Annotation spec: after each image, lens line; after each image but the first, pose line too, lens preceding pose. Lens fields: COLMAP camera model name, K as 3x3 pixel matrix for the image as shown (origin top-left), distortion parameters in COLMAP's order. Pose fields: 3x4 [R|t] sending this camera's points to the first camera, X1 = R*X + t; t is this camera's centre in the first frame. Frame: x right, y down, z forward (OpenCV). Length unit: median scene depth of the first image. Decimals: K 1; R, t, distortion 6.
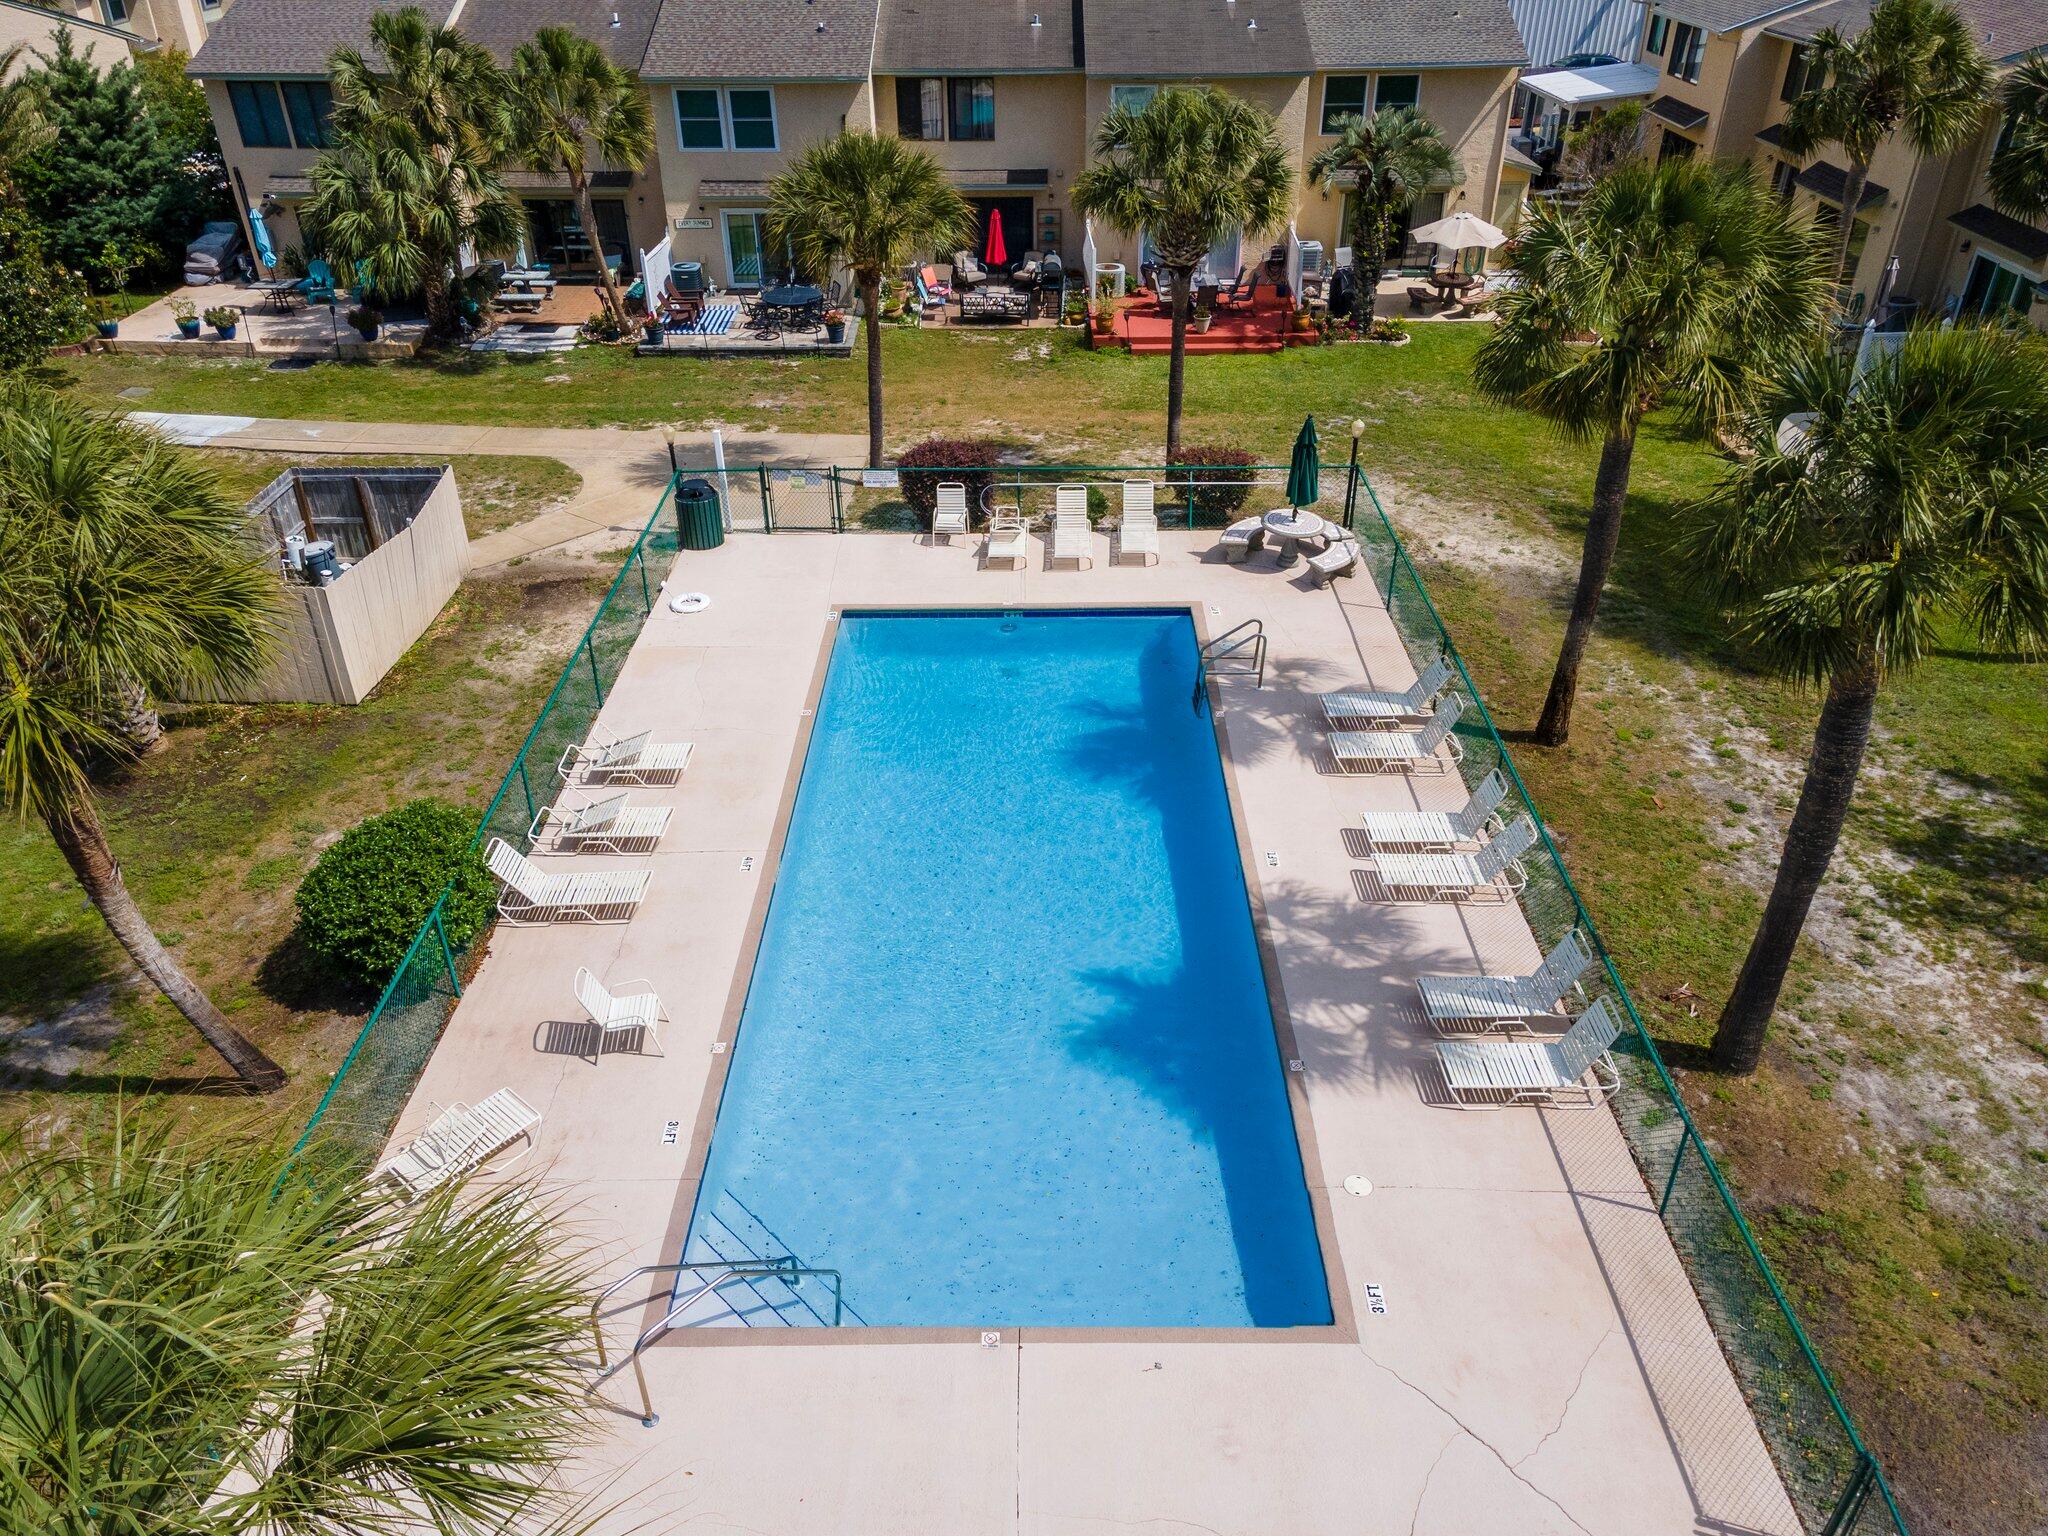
lens RADIAL K [[1492.8, 0, 1026.5], [0, 1492.8, 775.3], [0, 0, 1]] dist [0.029118, 0.033198]
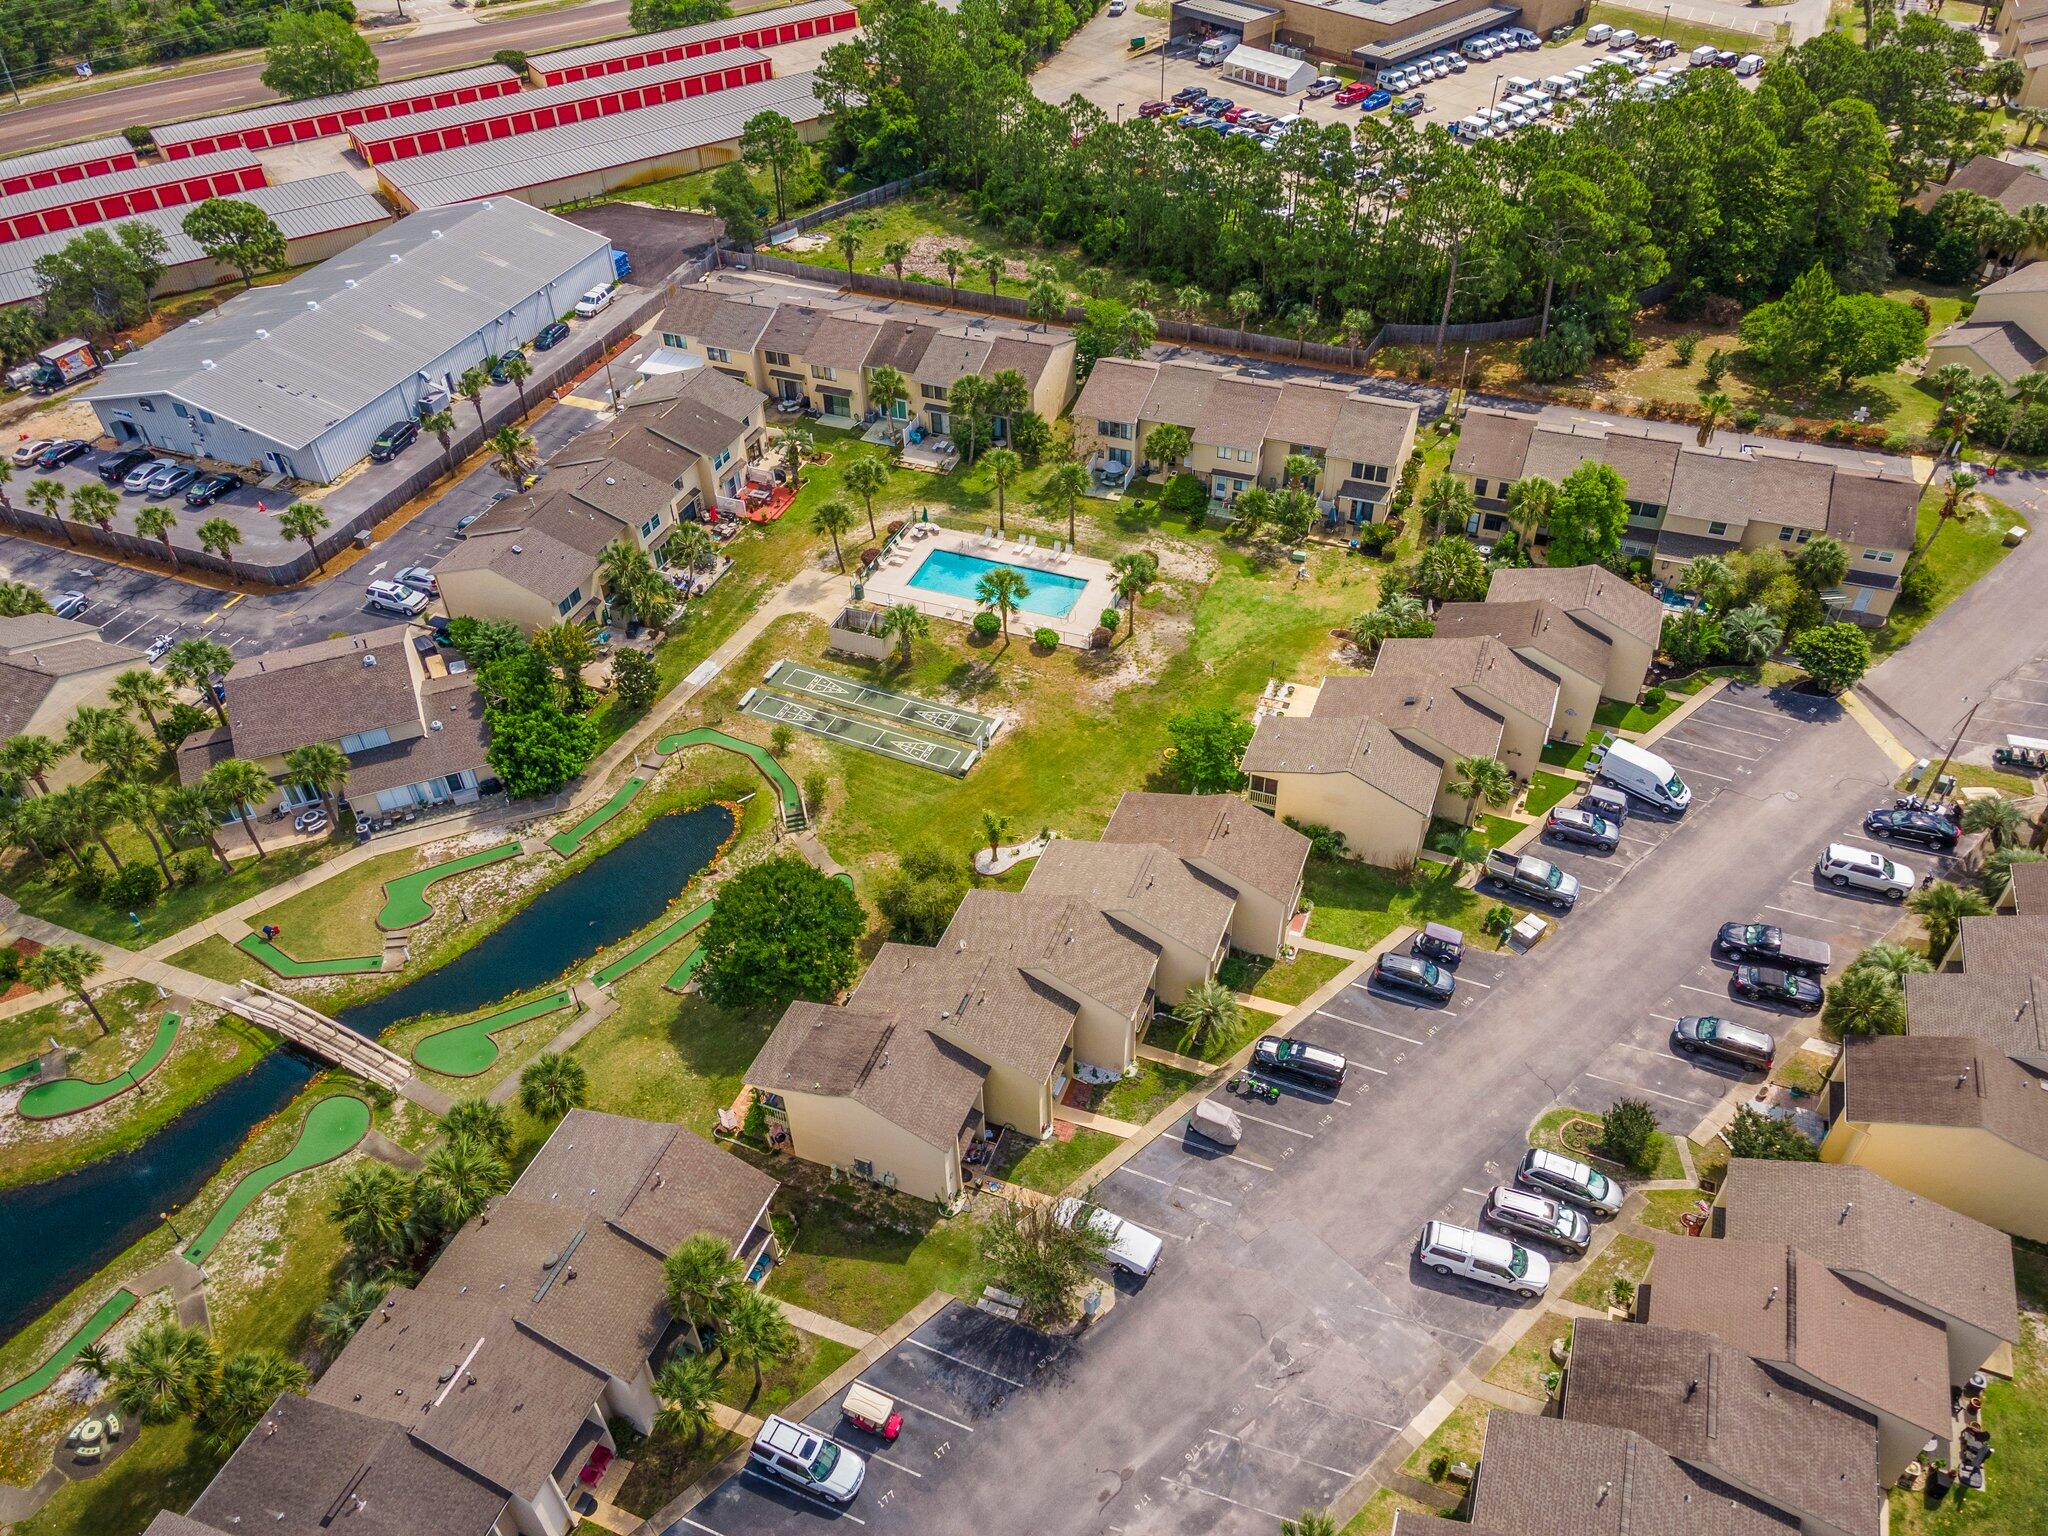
lens RADIAL K [[1458.8, 0, 1031.5], [0, 1458.8, 812.2], [0, 0, 1]] dist [0.042378, -0.005703]
pose [[0.361262, -0.635532, 0.682340, -3.591477], [0.511096, 0.747005, 0.425164, -1.331980], [-0.779917, 0.195146, 0.594683, -1.975950]]
